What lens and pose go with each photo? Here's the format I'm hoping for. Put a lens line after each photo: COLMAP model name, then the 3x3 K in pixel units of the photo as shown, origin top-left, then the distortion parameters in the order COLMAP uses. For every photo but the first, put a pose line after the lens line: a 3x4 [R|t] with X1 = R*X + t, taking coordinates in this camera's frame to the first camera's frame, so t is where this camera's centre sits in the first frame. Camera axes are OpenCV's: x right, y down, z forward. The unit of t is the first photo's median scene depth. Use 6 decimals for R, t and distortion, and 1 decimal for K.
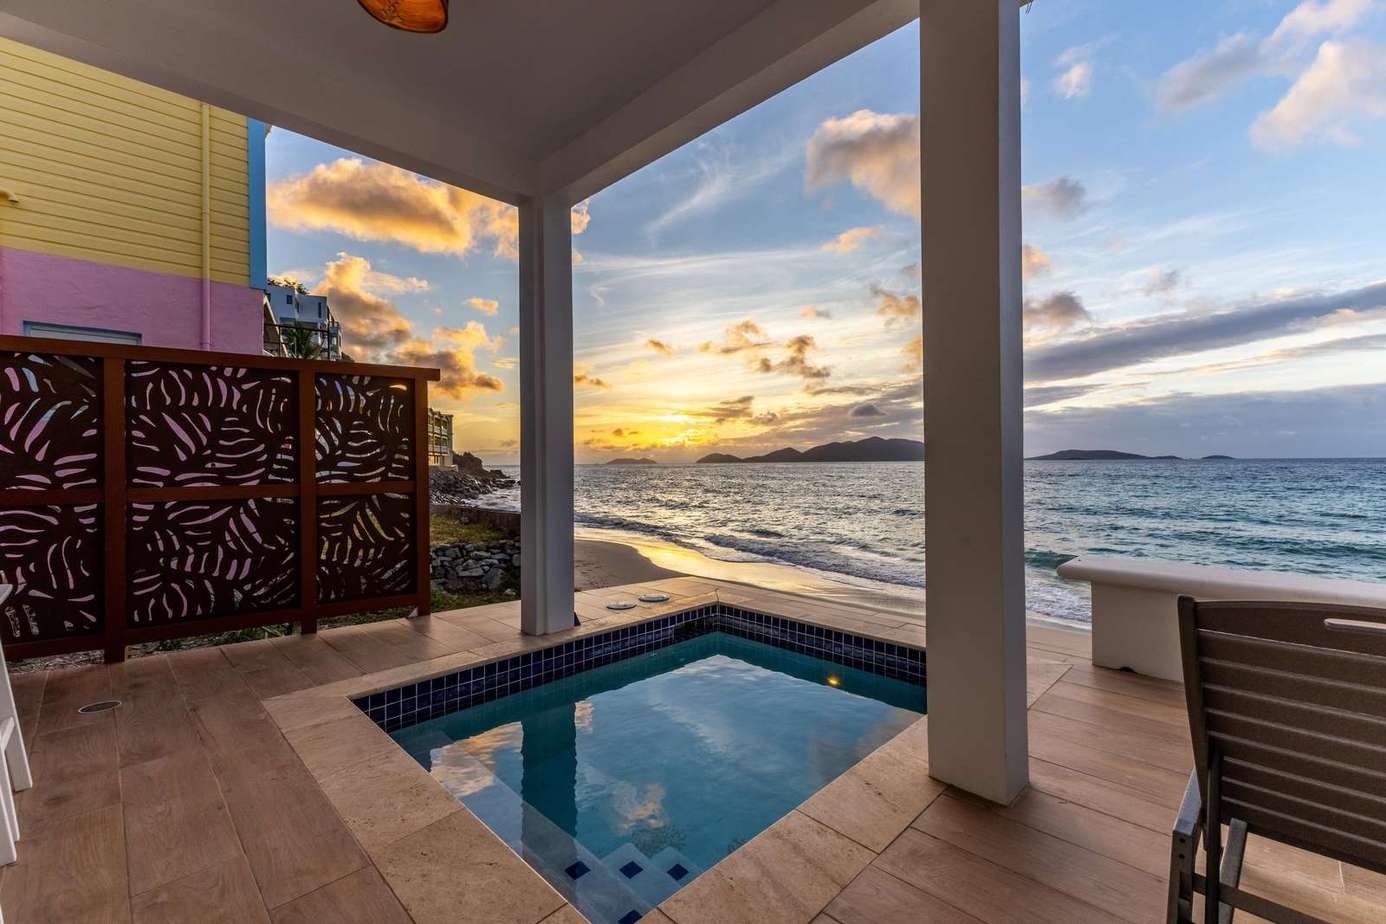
lens RADIAL K [[595.1, 0, 688.4], [0, 595.1, 456.2], [0, 0, 1]] dist [0.006822, -0.003358]
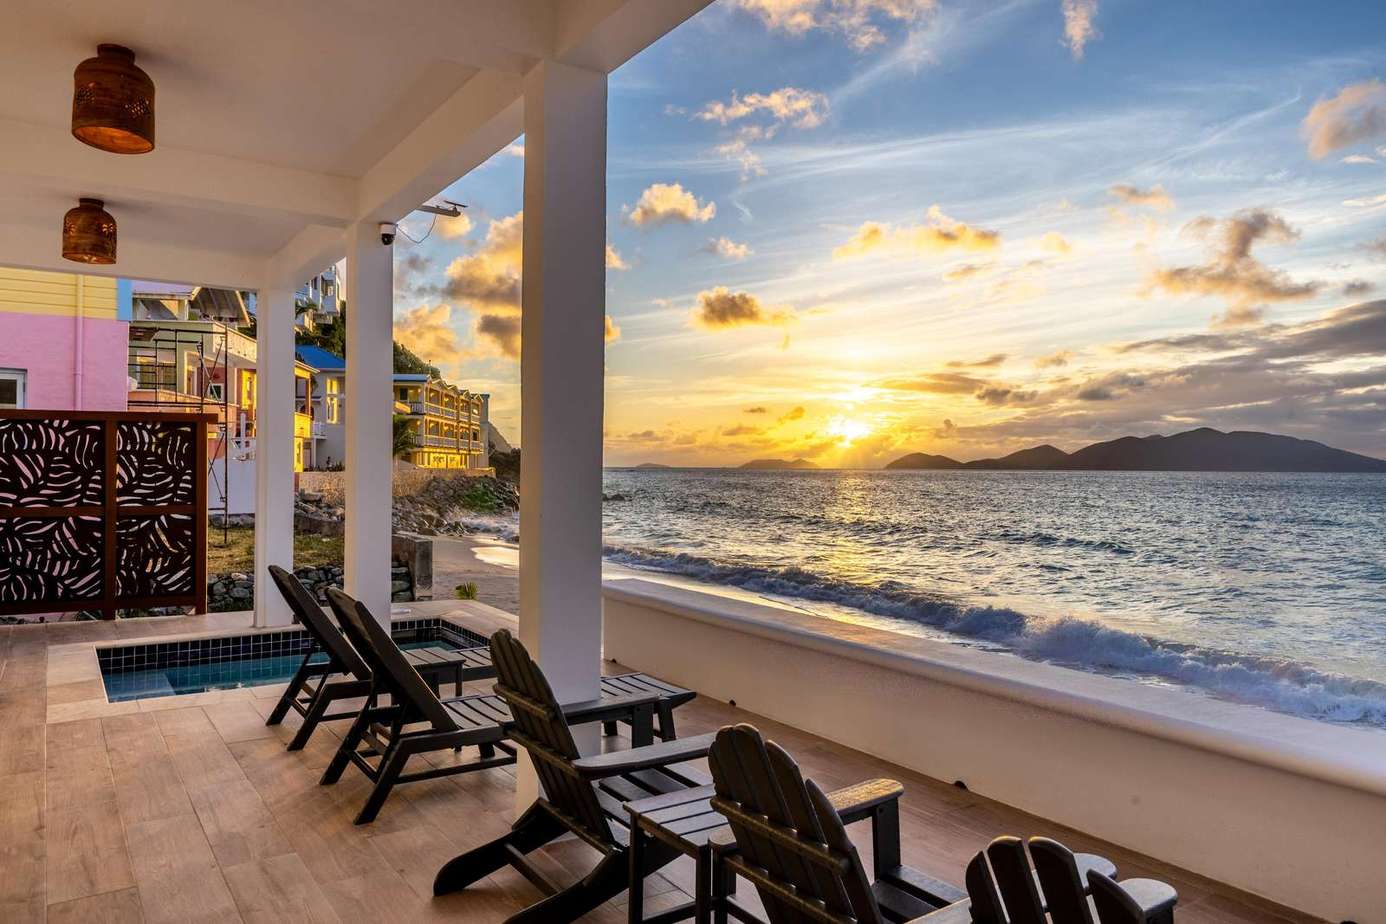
lens RADIAL K [[953.0, 0, 690.6], [0, 953.0, 455.9], [0, 0, 1]] dist [-0.005278, -0.000801]
pose [[0.982653, 0.012991, -0.184996, 1.032697], [-0.013102, 0.999914, 0.000620, -0.085112], [0.184988, 0.001814, 0.982739, -0.848390]]
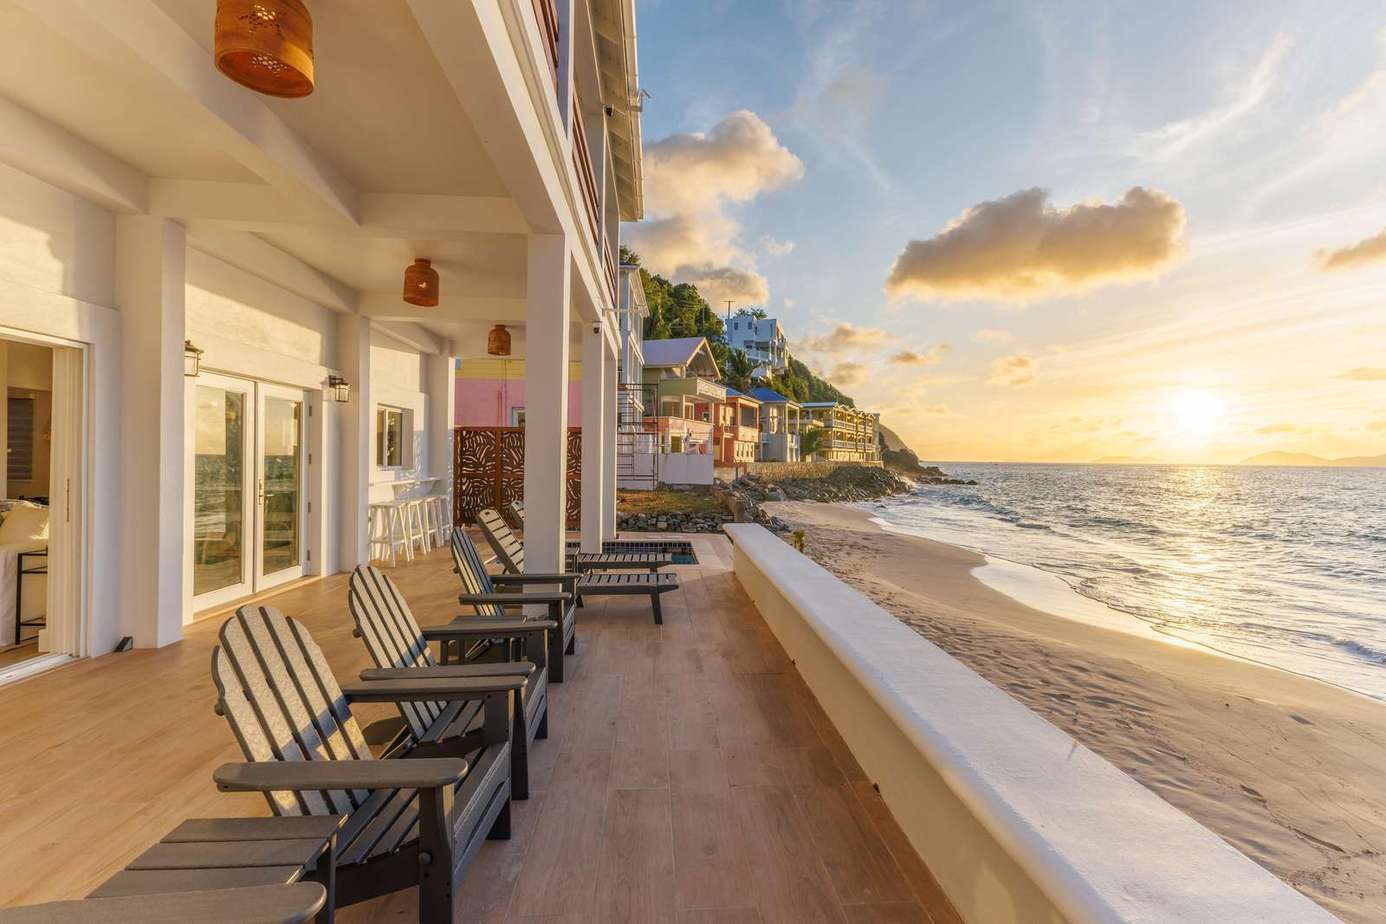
lens RADIAL K [[595.1, 0, 672.6], [0, 595.1, 462.8], [0, 0, 1]] dist [0.006822, -0.003358]
pose [[0.733102, 0.027493, -0.679563, 1.618016], [-0.015138, 0.999595, 0.024110, -0.080242], [0.679951, -0.007387, 0.733221, -0.589232]]
